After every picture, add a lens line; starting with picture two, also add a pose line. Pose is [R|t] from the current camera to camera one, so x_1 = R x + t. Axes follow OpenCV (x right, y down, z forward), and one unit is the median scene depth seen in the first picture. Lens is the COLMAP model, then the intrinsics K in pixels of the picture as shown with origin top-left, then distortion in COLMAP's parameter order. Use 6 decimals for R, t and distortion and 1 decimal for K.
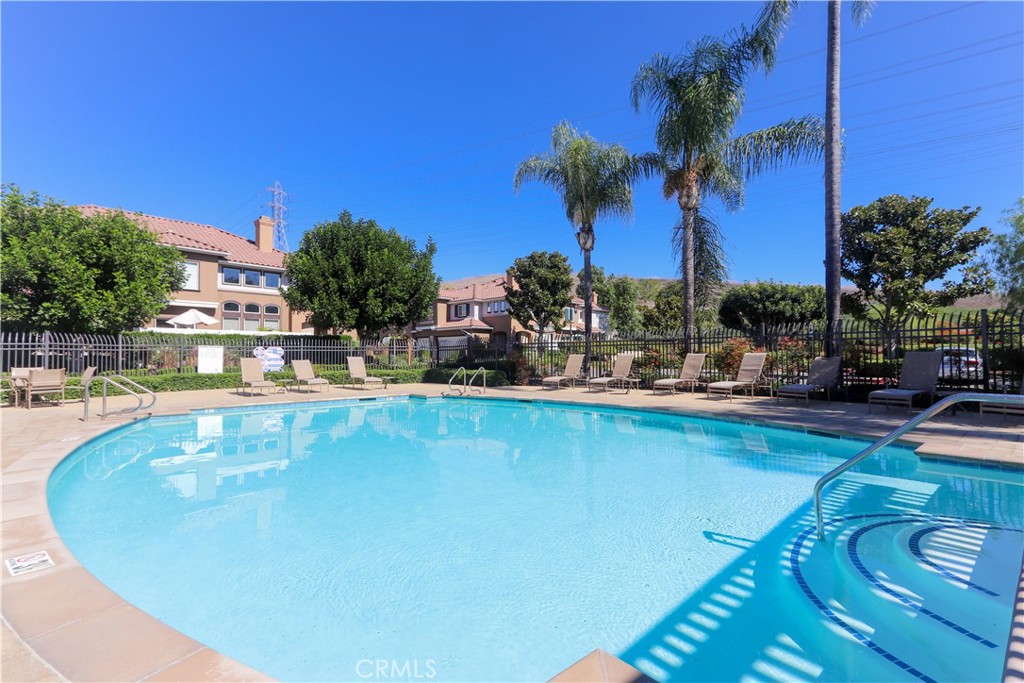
lens RADIAL K [[476.0, 0, 512.0], [0, 476.0, 341.5], [0, 0, 1]] dist [0.001842, 0.001061]
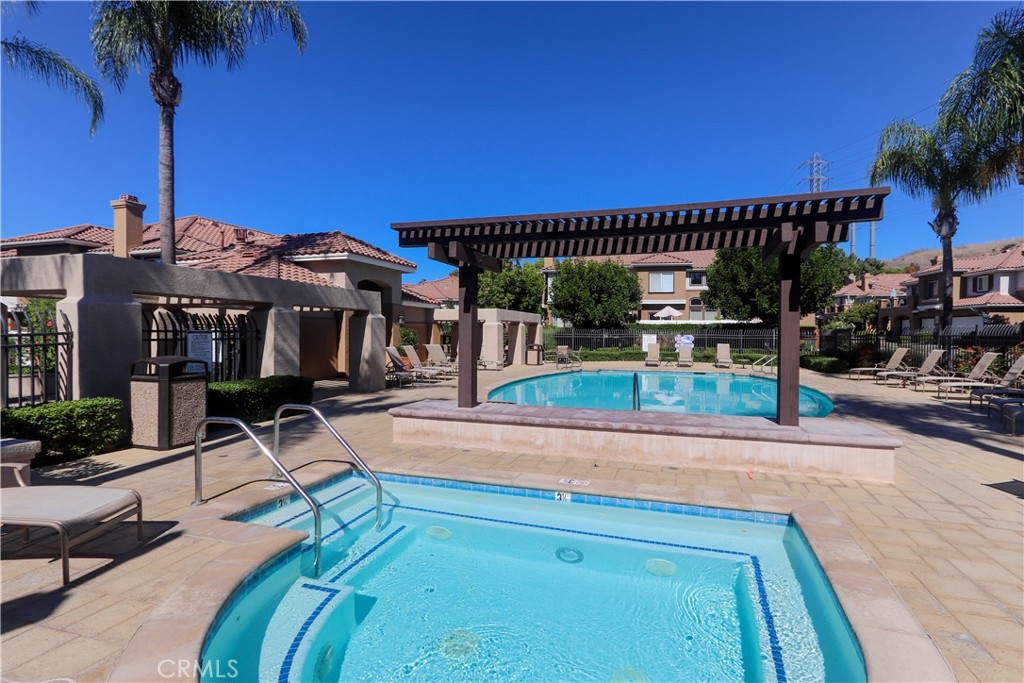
lens RADIAL K [[476.0, 0, 512.0], [0, 476.0, 341.5], [0, 0, 1]] dist [0.001842, 0.001061]
pose [[0.496404, 0.024954, -0.867733, 0.331369], [0.017028, 0.999115, 0.038473, -0.022351], [0.867925, -0.033873, 0.495539, -0.126311]]
